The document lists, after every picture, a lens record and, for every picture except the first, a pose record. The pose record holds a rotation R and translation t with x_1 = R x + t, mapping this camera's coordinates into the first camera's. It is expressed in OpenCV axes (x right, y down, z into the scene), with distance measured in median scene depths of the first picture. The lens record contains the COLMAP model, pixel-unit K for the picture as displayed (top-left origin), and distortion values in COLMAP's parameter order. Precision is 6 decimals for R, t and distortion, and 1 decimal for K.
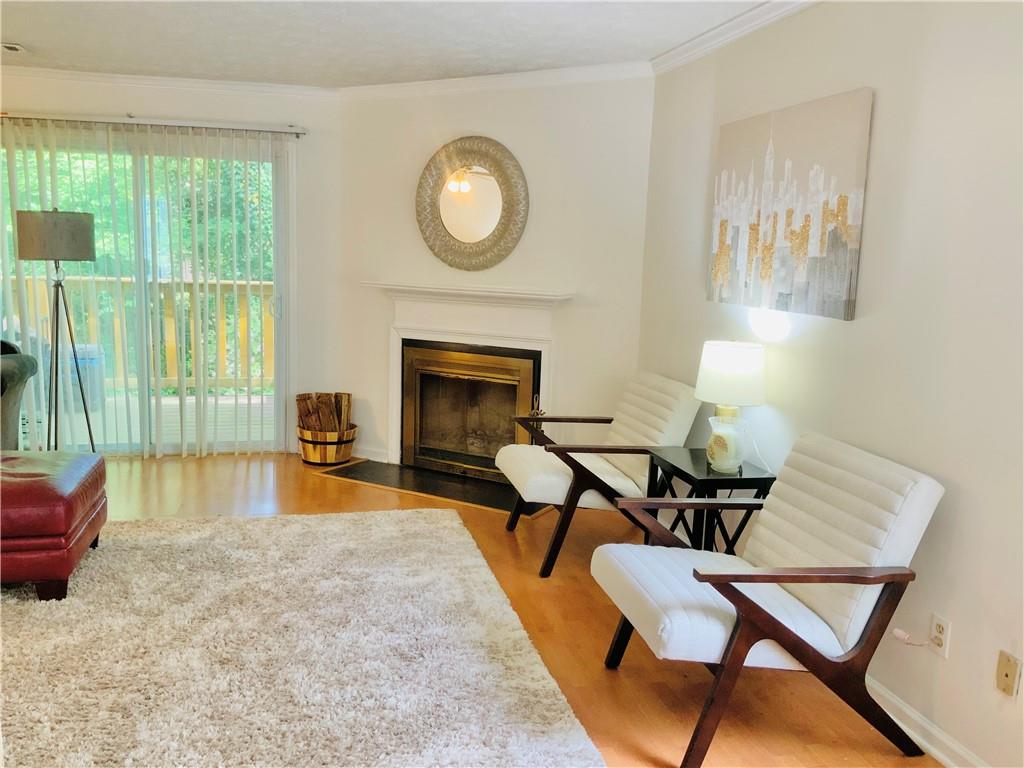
lens RADIAL K [[830.9, 0, 514.0], [0, 830.9, 393.2], [0, 0, 1]] dist [0.000900, -0.052737]
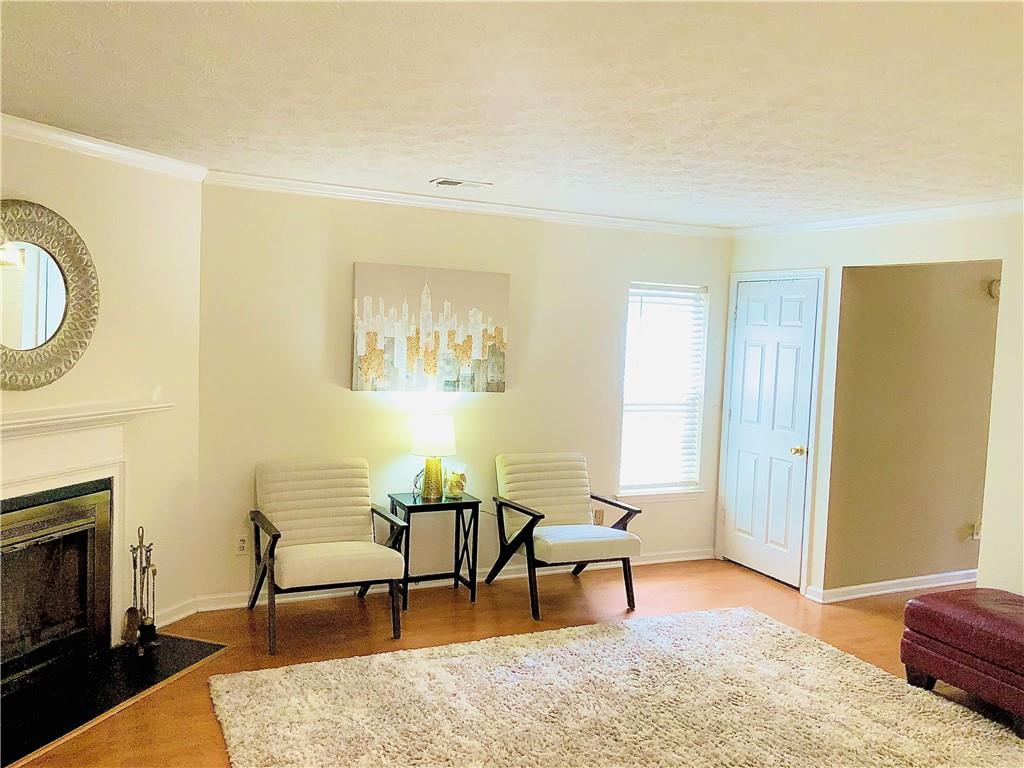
lens RADIAL K [[830.9, 0, 511.9], [0, 830.9, 383.3], [0, 0, 1]] dist [0.000900, -0.052737]
pose [[-0.209397, -0.106115, 0.972056, -1.269036], [0.116111, 0.984363, 0.132471, -0.310394], [-0.970913, 0.140605, -0.193801, 1.166310]]
